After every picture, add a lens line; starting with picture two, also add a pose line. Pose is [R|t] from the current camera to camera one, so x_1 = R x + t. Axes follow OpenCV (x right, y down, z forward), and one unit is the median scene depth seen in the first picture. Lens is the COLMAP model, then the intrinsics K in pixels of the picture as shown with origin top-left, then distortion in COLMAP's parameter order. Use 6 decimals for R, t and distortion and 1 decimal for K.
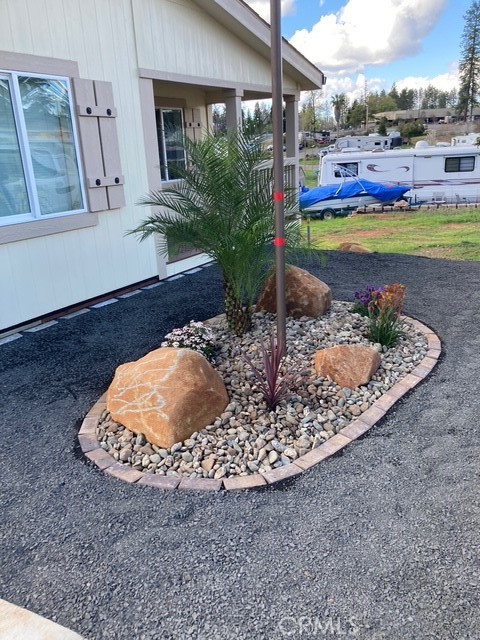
lens RADIAL K [[522.3, 0, 241.7], [0, 522.3, 318.5], [0, 0, 1]] dist [0.048197, 0.000047]
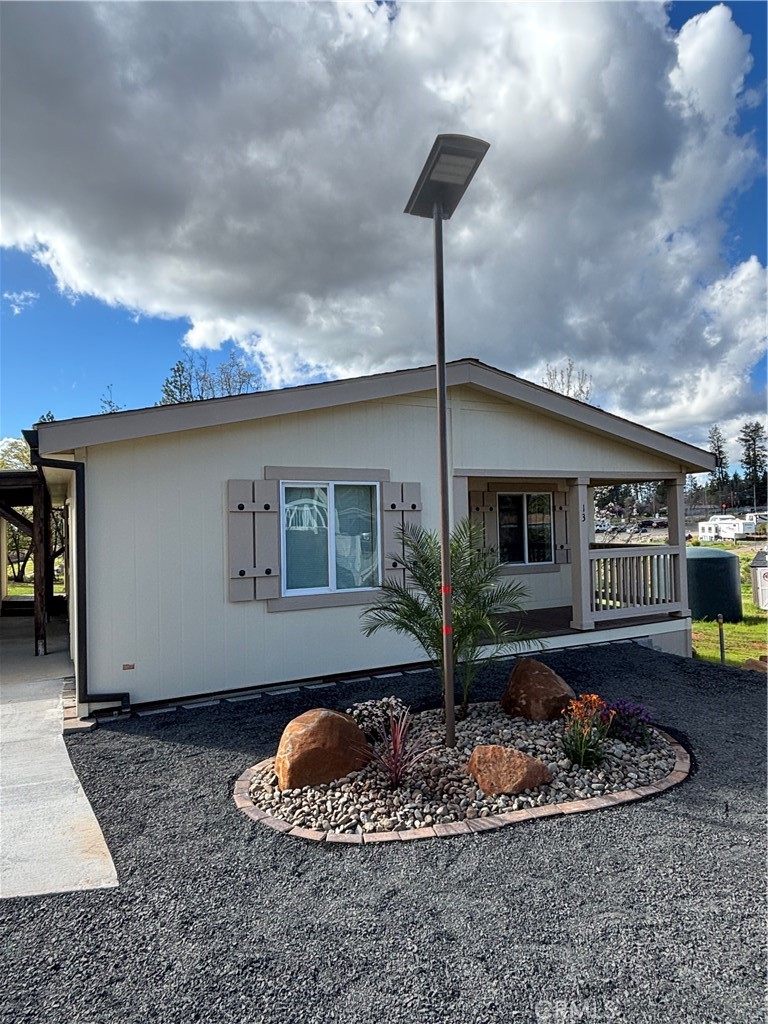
lens RADIAL K [[611.6, 0, 381.4], [0, 611.6, 511.0], [0, 0, 1]] dist [0.005022, -0.000083]
pose [[0.842382, 0.010942, -0.538770, 0.600729], [-0.182389, 0.946577, -0.265945, -0.019816], [0.507077, 0.322293, 0.799375, -0.147669]]
